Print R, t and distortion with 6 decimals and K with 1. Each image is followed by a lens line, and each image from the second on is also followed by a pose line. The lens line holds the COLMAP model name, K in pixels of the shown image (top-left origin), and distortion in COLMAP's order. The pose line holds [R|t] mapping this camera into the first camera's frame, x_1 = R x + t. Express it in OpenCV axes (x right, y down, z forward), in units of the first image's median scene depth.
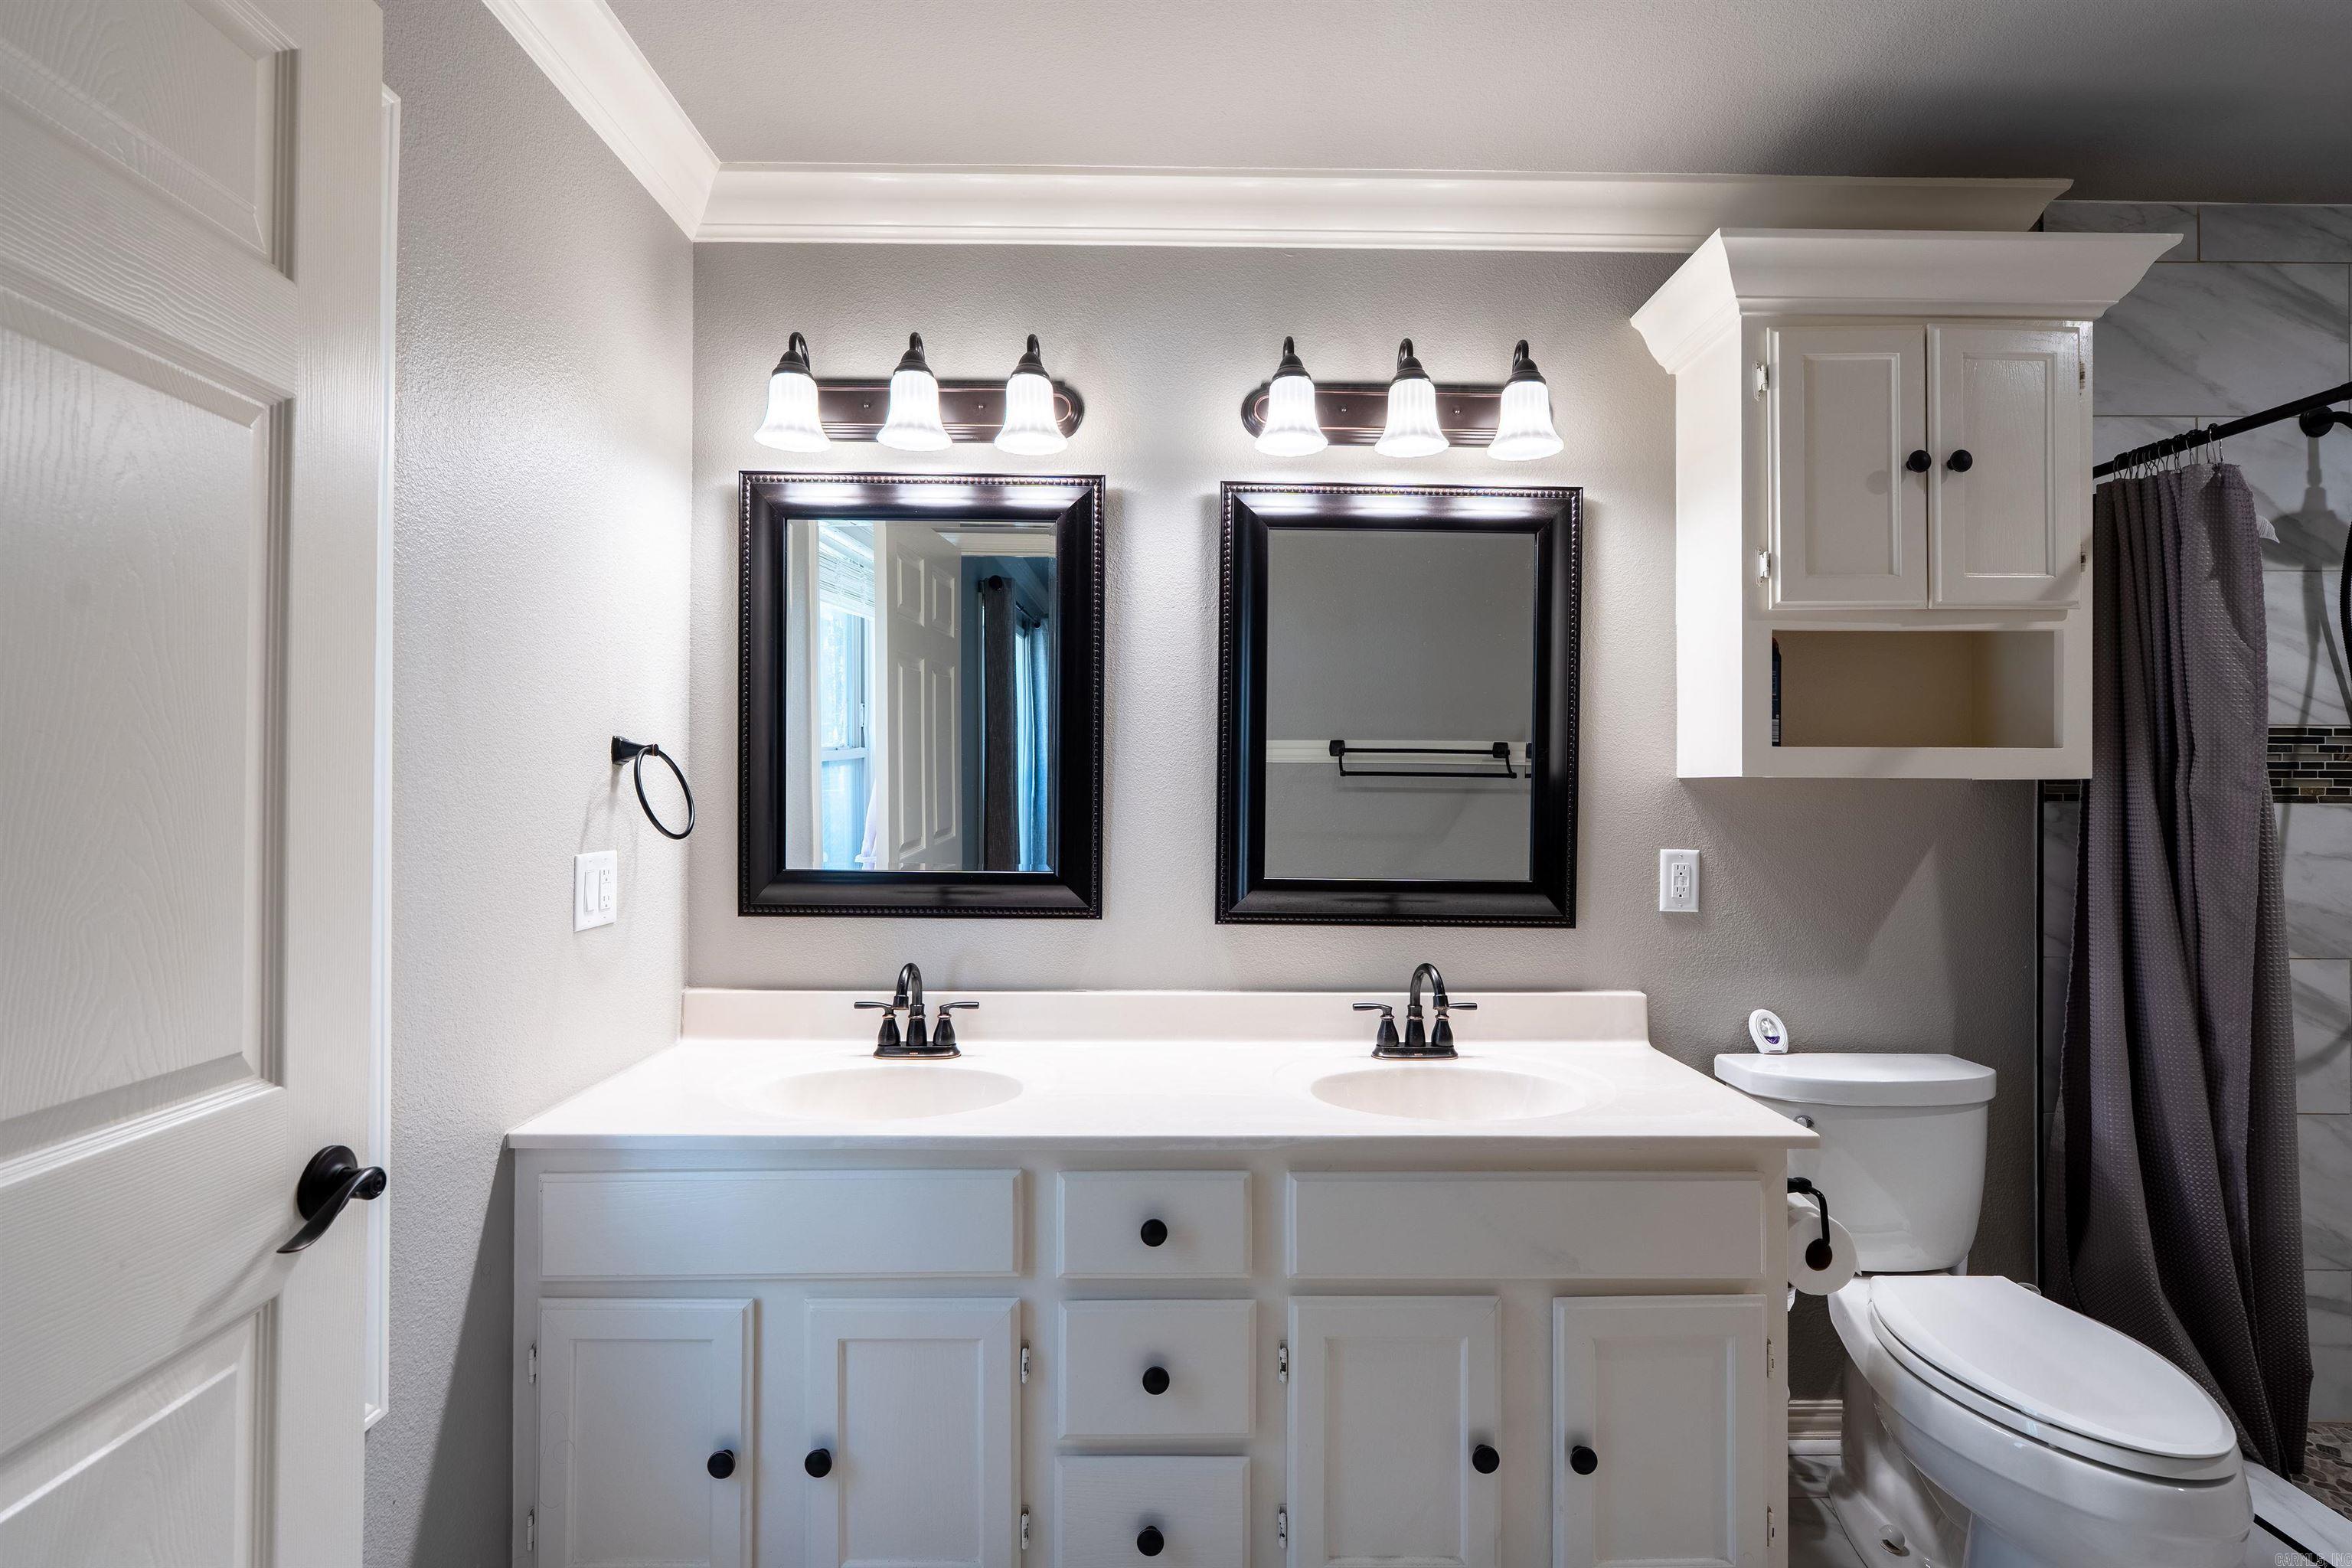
lens RADIAL K [[1071.6, 0, 1177.9], [0, 1071.6, 783.1], [0, 0, 1]] dist [-0.008032, 0.001913]
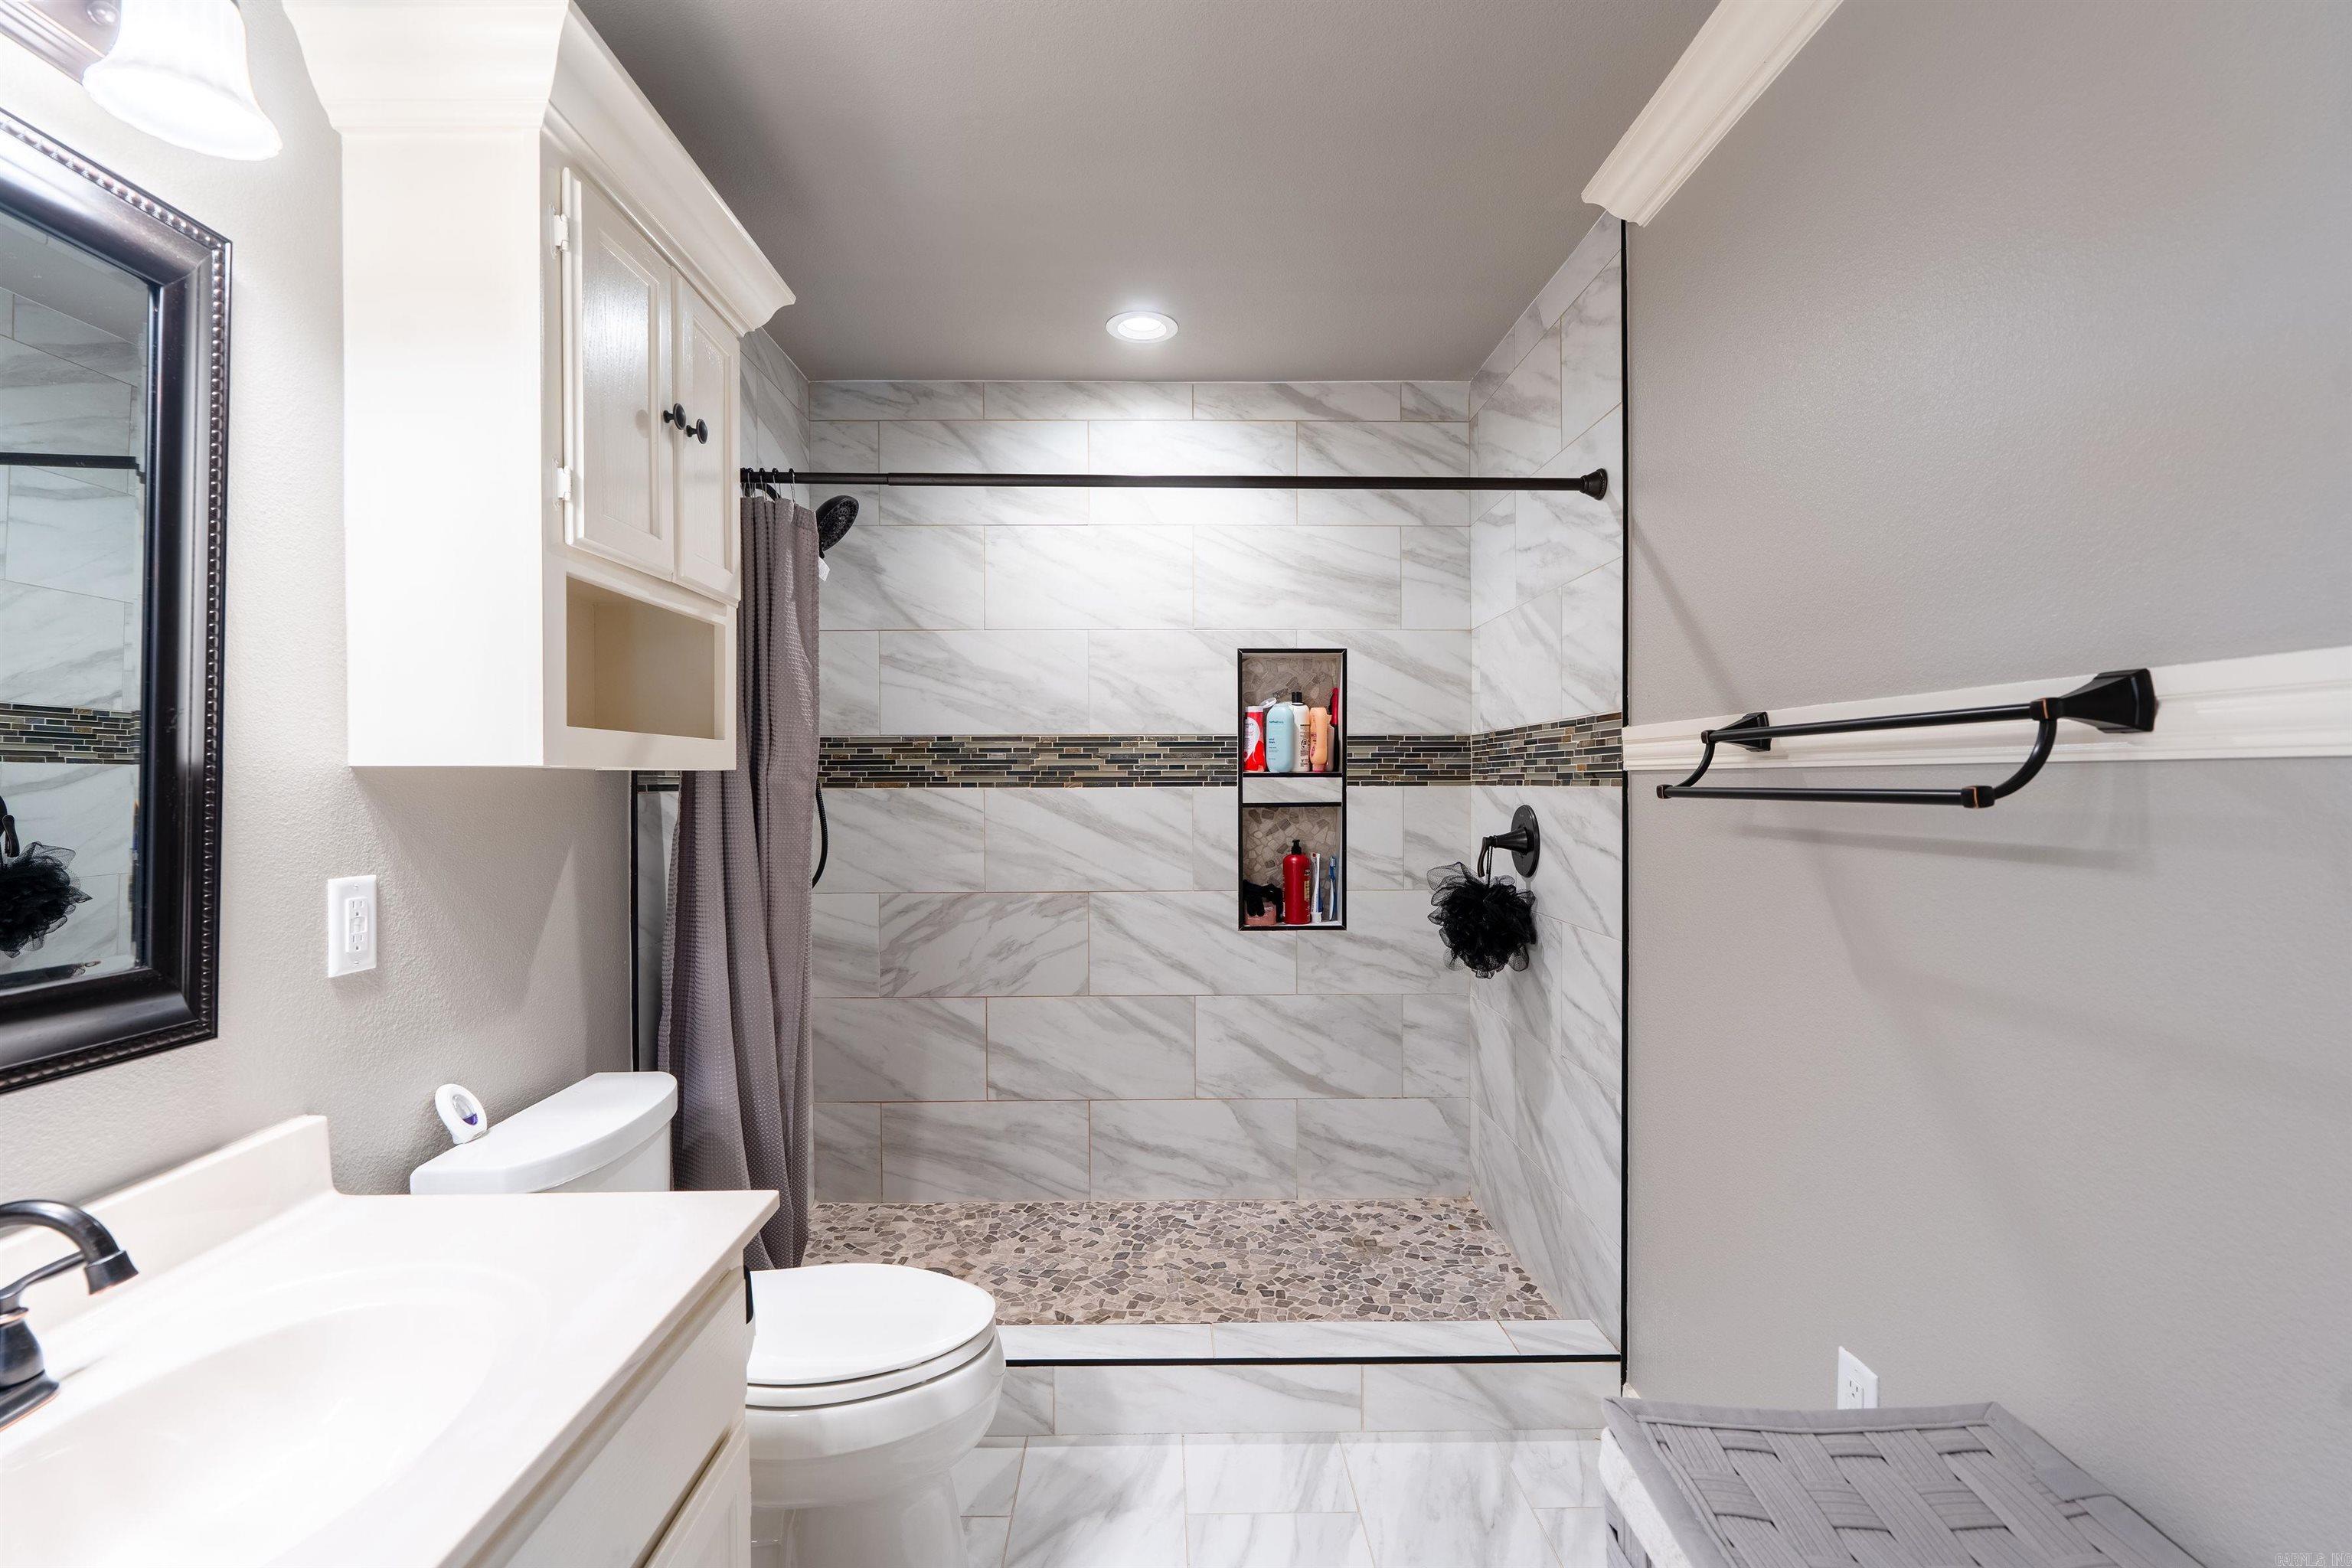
lens RADIAL K [[1071.6, 0, 1177.9], [0, 1071.6, 783.1], [0, 0, 1]] dist [-0.008032, 0.001913]
pose [[-0.013310, -0.010407, 0.999857, -0.186946], [-0.001735, 0.999945, 0.010385, -0.002125], [-0.999910, -0.001597, -0.013327, 0.520121]]
